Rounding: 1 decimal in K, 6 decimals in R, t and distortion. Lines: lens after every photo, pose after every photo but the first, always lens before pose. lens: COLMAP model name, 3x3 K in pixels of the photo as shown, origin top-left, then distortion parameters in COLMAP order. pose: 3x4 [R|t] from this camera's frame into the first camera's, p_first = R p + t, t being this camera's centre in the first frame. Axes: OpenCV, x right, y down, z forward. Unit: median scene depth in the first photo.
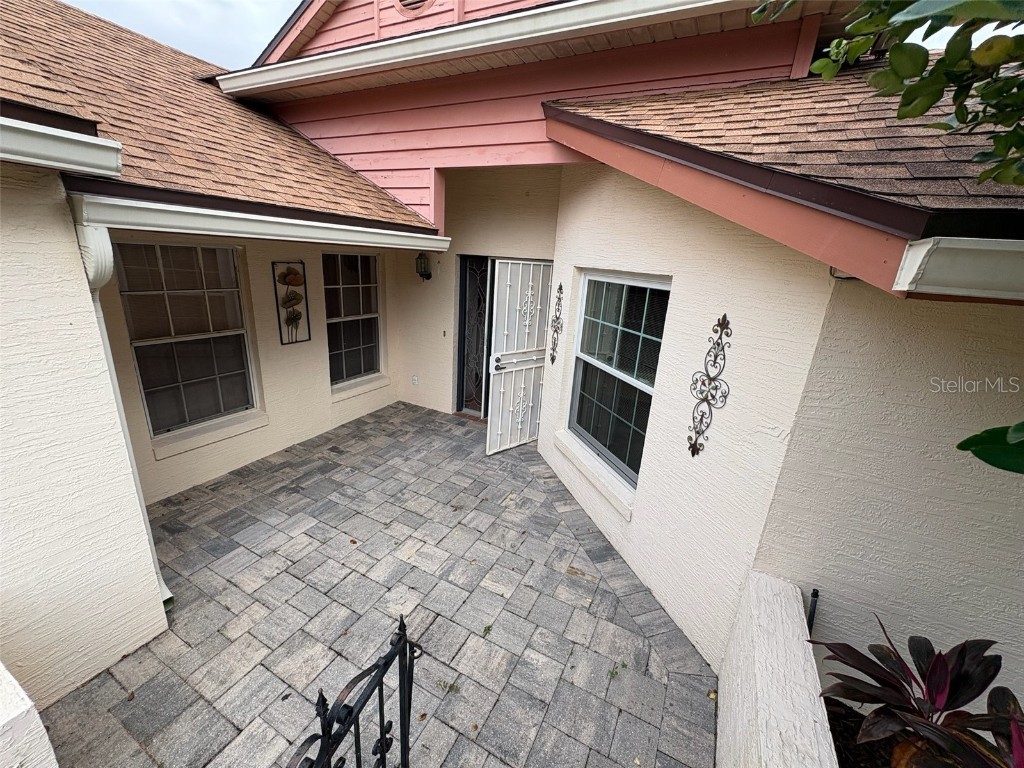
lens RADIAL K [[404.1, 0, 509.4], [0, 404.1, 381.1], [0, 0, 1]] dist [0.000683, 0.000105]
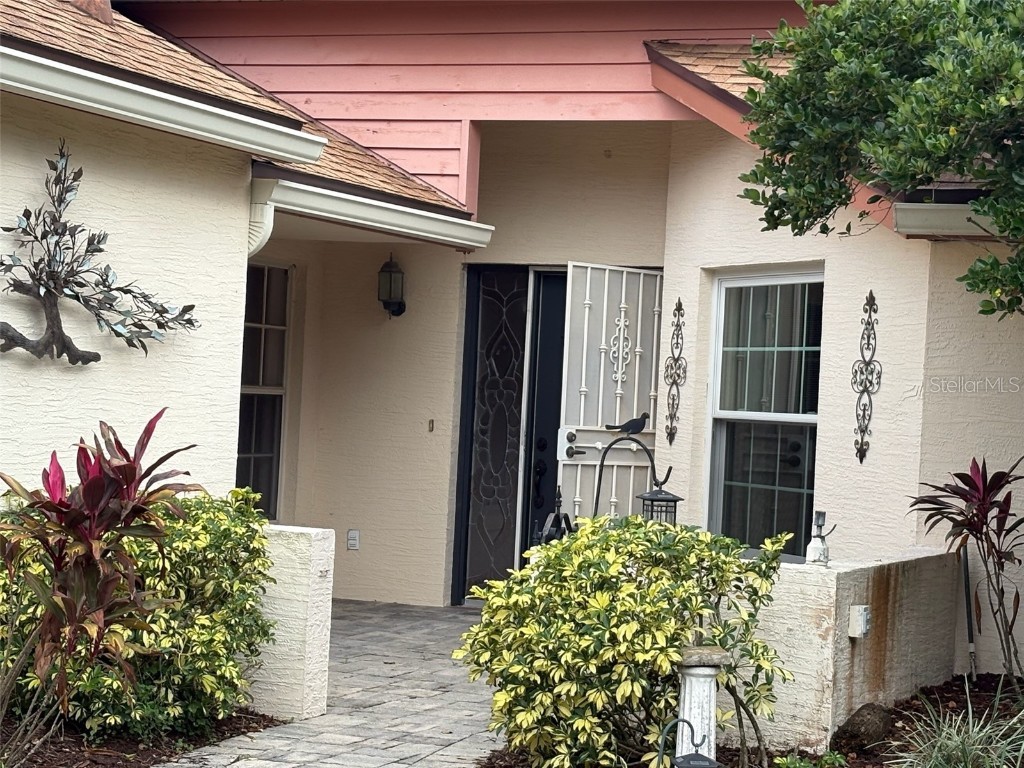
lens RADIAL K [[2078.6, 0, 512.0], [0, 2078.6, 384.0], [0, 0, 1]] dist [0.149198, -0.002362]
pose [[0.997171, -0.012140, 0.074181, -0.347213], [0.032946, 0.957617, -0.286155, 0.746872], [-0.067563, 0.287789, 0.955308, -1.866035]]
